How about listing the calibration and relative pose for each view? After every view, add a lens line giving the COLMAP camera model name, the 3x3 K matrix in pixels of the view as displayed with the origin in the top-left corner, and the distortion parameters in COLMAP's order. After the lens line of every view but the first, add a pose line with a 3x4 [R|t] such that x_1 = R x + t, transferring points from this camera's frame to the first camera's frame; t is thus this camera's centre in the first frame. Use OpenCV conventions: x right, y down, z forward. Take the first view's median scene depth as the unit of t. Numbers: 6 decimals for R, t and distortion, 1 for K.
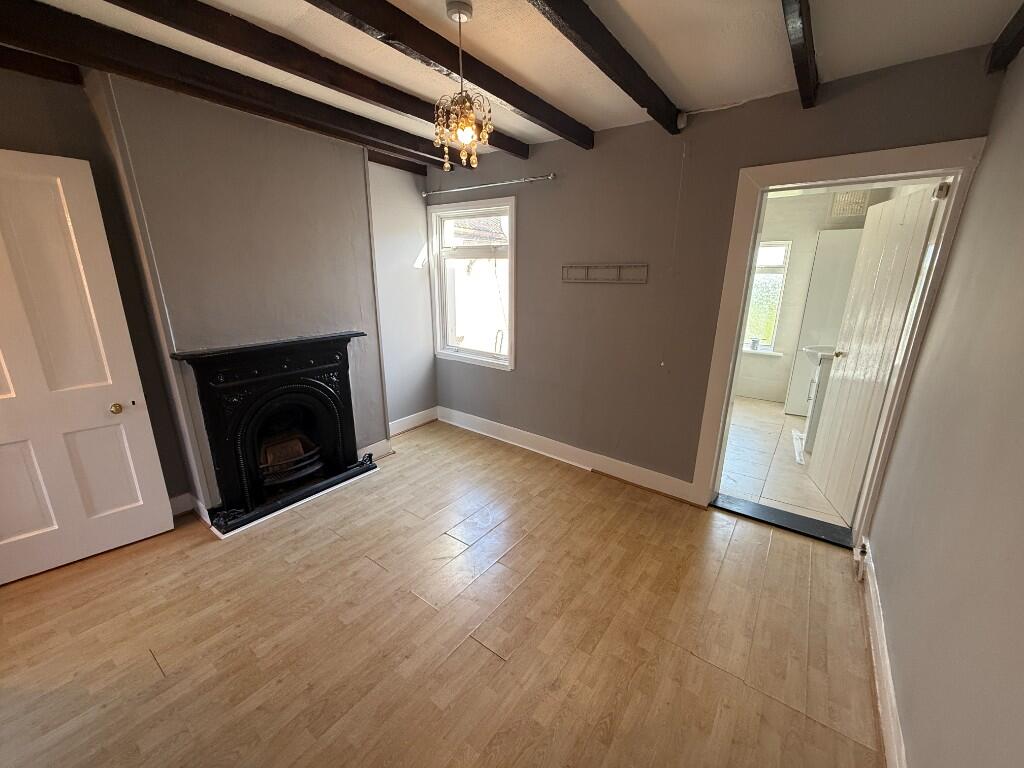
lens RADIAL K [[408.4, 0, 514.1], [0, 408.4, 386.9], [0, 0, 1]] dist [-0.008200, 0.000339]
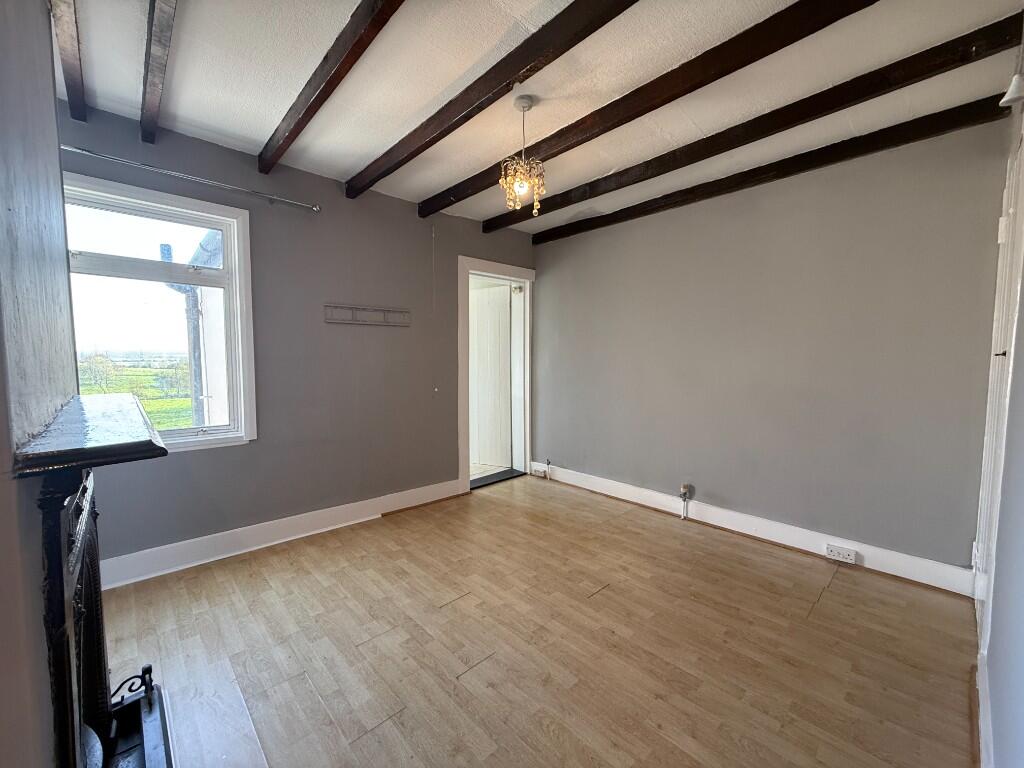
lens RADIAL K [[408.4, 0, 512.8], [0, 408.4, 383.2], [0, 0, 1]] dist [-0.008200, 0.000339]
pose [[0.171704, -0.074898, 0.982297, -0.814480], [0.271603, 0.962061, 0.025880, -0.043338], [-0.946969, 0.262351, 0.185532, 0.543611]]
